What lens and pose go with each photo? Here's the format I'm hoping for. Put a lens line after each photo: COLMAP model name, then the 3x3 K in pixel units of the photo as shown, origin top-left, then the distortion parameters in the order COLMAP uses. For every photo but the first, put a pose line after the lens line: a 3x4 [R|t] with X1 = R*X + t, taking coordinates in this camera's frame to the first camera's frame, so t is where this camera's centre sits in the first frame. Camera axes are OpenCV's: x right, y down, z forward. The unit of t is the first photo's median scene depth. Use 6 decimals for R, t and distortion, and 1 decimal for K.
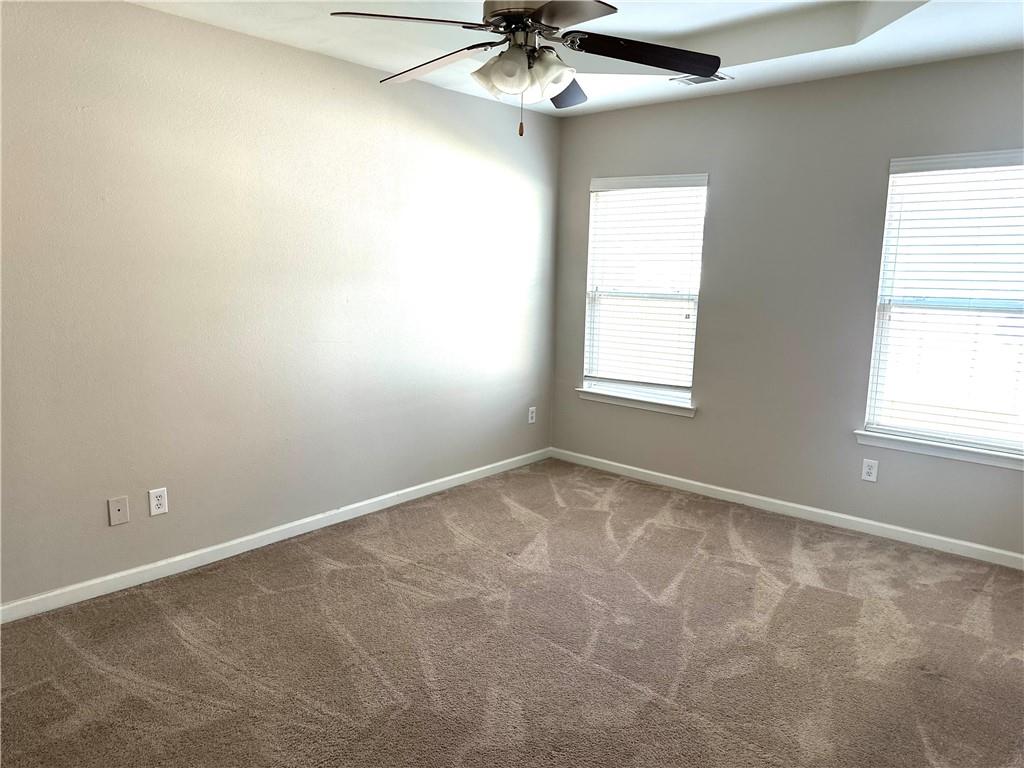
lens RADIAL K [[730.3, 0, 512.0], [0, 730.3, 384.0], [0, 0, 1]] dist [0.159157, -0.285158]
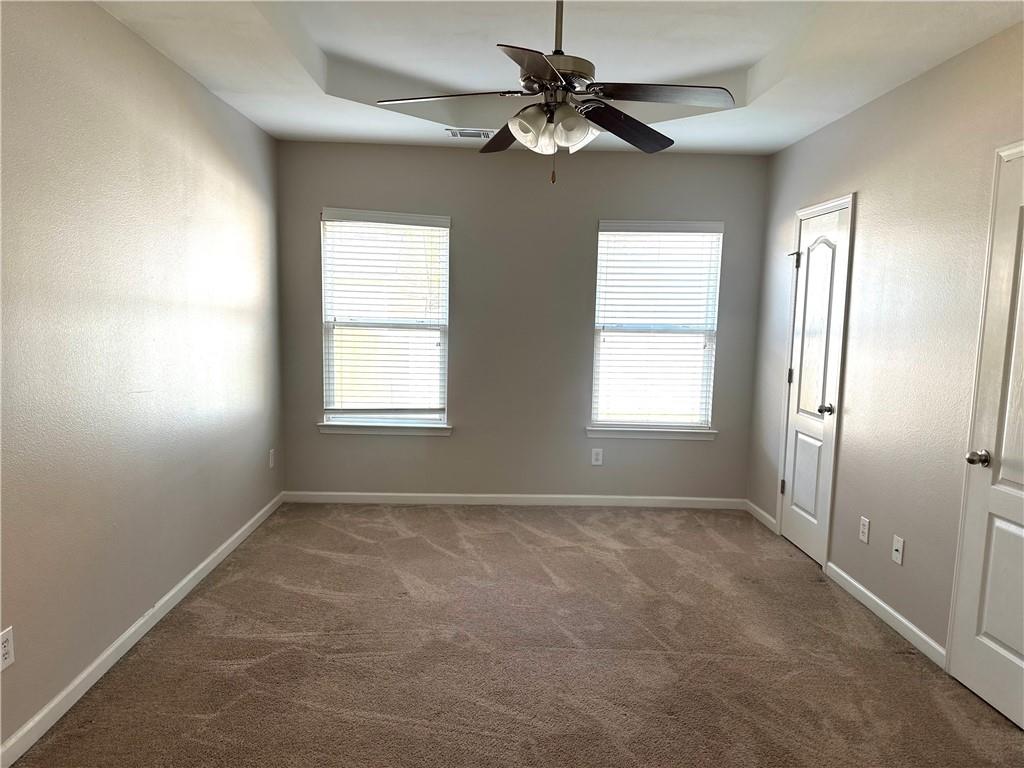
lens RADIAL K [[730.3, 0, 512.0], [0, 730.3, 384.0], [0, 0, 1]] dist [0.159157, -0.285158]
pose [[0.720143, -0.073644, 0.689906, -0.486008], [0.099477, 0.995037, 0.002379, -0.027821], [-0.686657, 0.066916, 0.723895, 0.160140]]
